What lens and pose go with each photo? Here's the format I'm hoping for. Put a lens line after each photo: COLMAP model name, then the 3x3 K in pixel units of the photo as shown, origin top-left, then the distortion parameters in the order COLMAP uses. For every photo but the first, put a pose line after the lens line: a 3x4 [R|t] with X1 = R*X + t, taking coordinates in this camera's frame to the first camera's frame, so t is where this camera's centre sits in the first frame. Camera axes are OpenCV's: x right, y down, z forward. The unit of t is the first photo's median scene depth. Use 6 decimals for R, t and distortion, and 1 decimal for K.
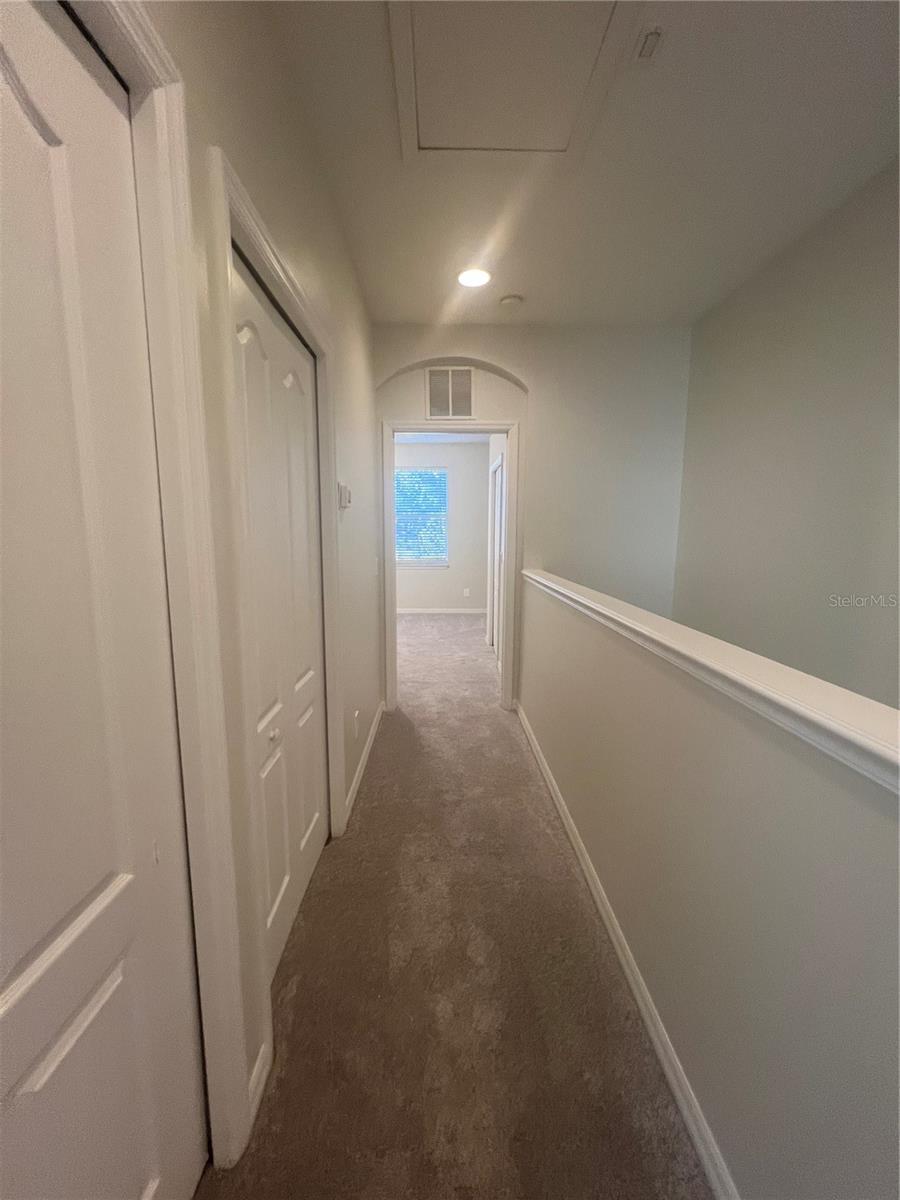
lens RADIAL K [[481.2, 0, 452.5], [0, 481.2, 599.4], [0, 0, 1]] dist [0.000583, 0.000324]
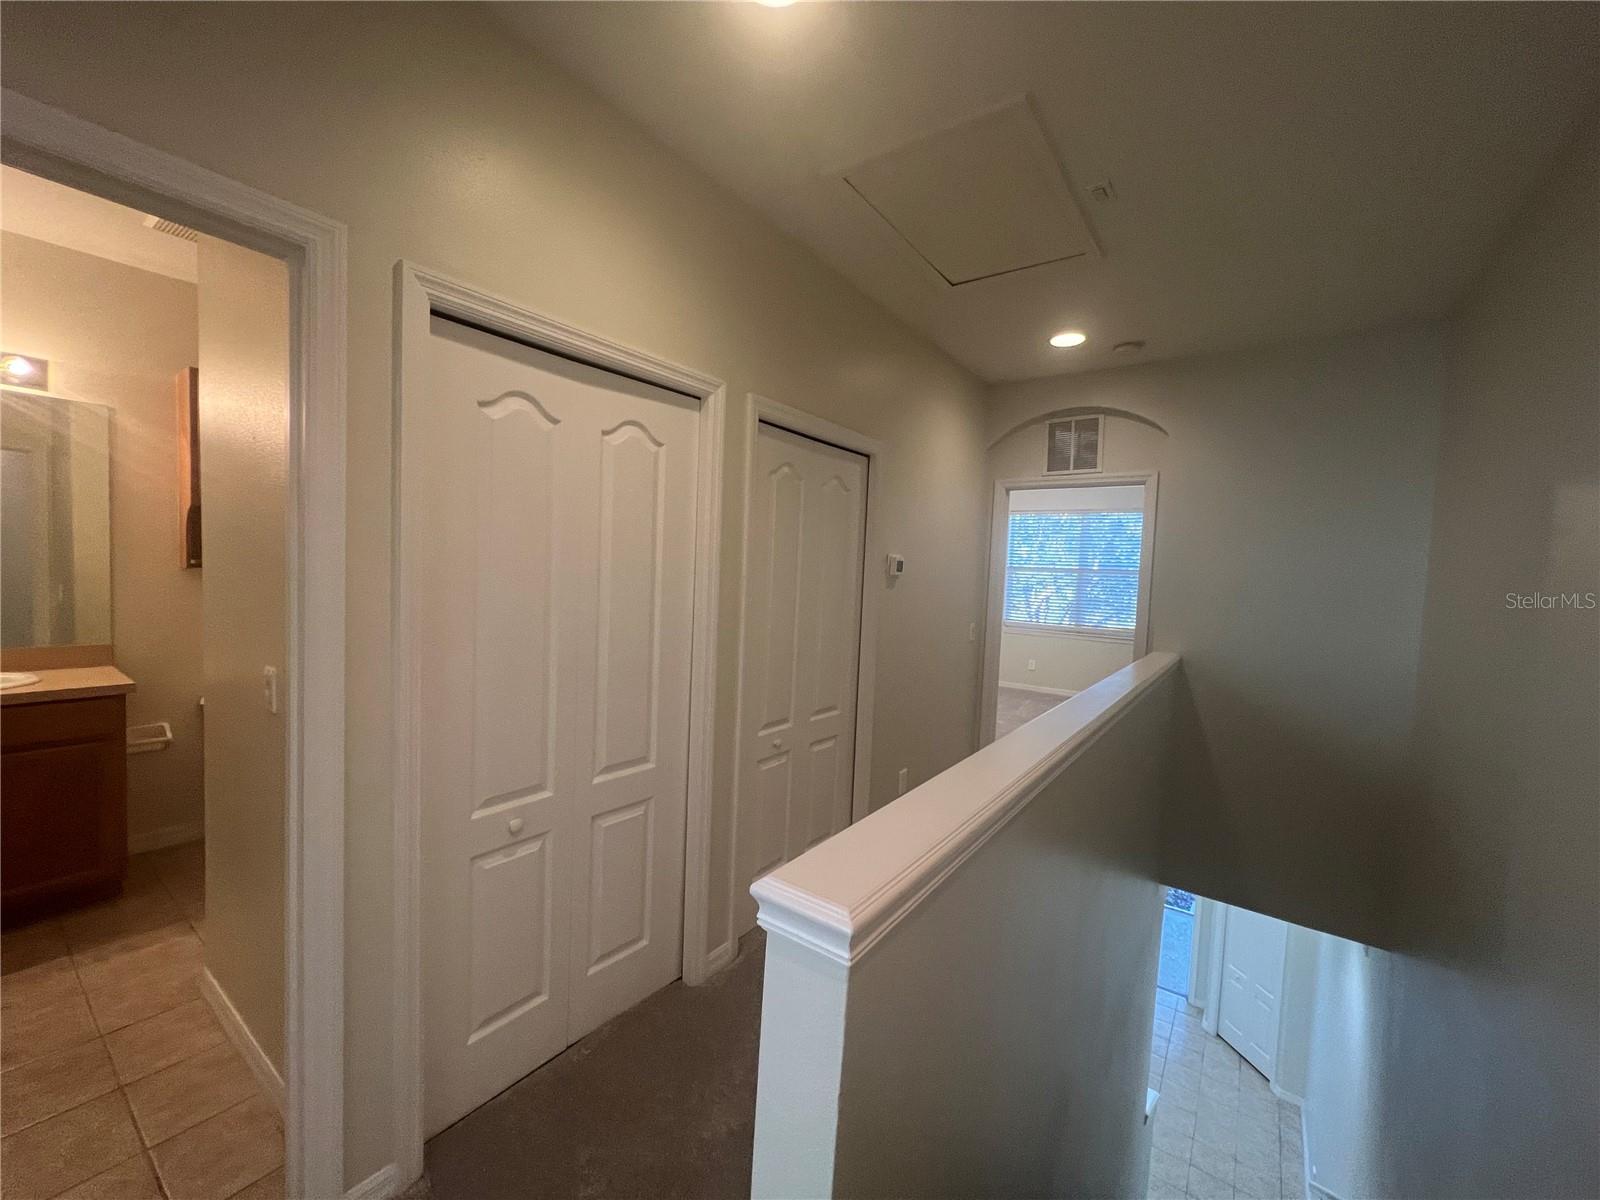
lens RADIAL K [[641.7, 0, 798.5], [0, 641.7, 601.6], [0, 0, 1]] dist [0.000583, 0.000324]
pose [[0.792290, 0.057312, -0.607447, 0.332836], [-0.123047, 0.990132, -0.067071, -0.001602], [0.597608, 0.127884, 0.791524, -0.204156]]
